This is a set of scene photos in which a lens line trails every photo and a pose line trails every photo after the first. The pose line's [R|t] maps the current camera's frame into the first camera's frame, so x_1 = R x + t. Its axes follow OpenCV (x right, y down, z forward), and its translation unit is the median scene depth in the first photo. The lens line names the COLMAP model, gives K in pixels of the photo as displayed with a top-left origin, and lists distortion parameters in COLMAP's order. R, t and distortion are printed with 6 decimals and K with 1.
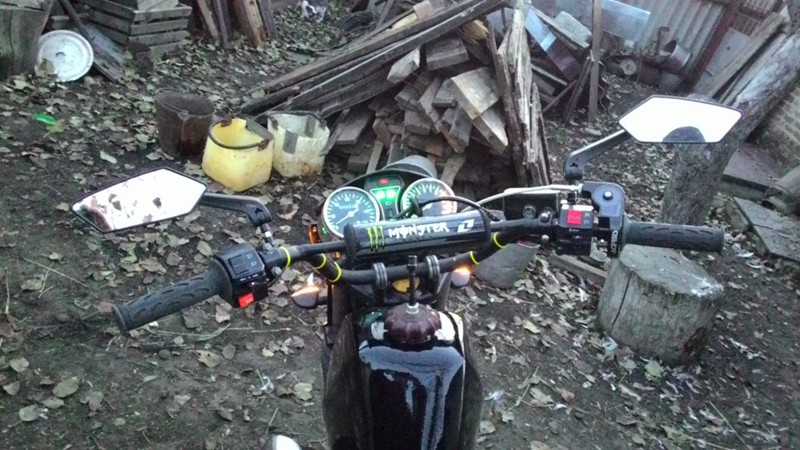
lens RADIAL K [[649.1, 0, 403.6], [0, 649.1, 224.5], [0, 0, 1]] dist [0.064043, -0.115875]
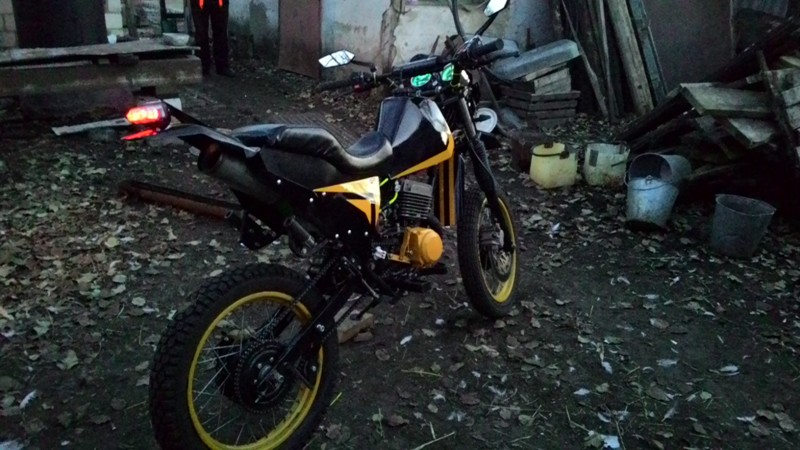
lens RADIAL K [[649.1, 0, 404.3], [0, 649.1, 227.9], [0, 0, 1]] dist [0.064043, -0.115875]
pose [[0.718140, 0.003377, -0.695890, 0.535402], [-0.151005, 0.976918, -0.151092, 0.307207], [0.679318, 0.213588, 0.702074, -0.214255]]
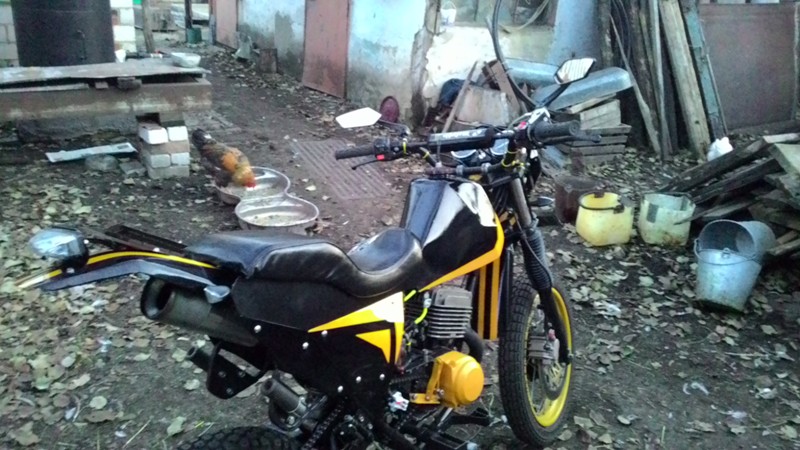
lens RADIAL K [[649.1, 0, 397.7], [0, 649.1, 223.0], [0, 0, 1]] dist [0.064043, -0.115875]
pose [[0.685668, 0.024008, -0.727519, 0.404330], [-0.199905, 0.967238, -0.156487, 0.183172], [0.699927, 0.252733, 0.668003, -0.118171]]
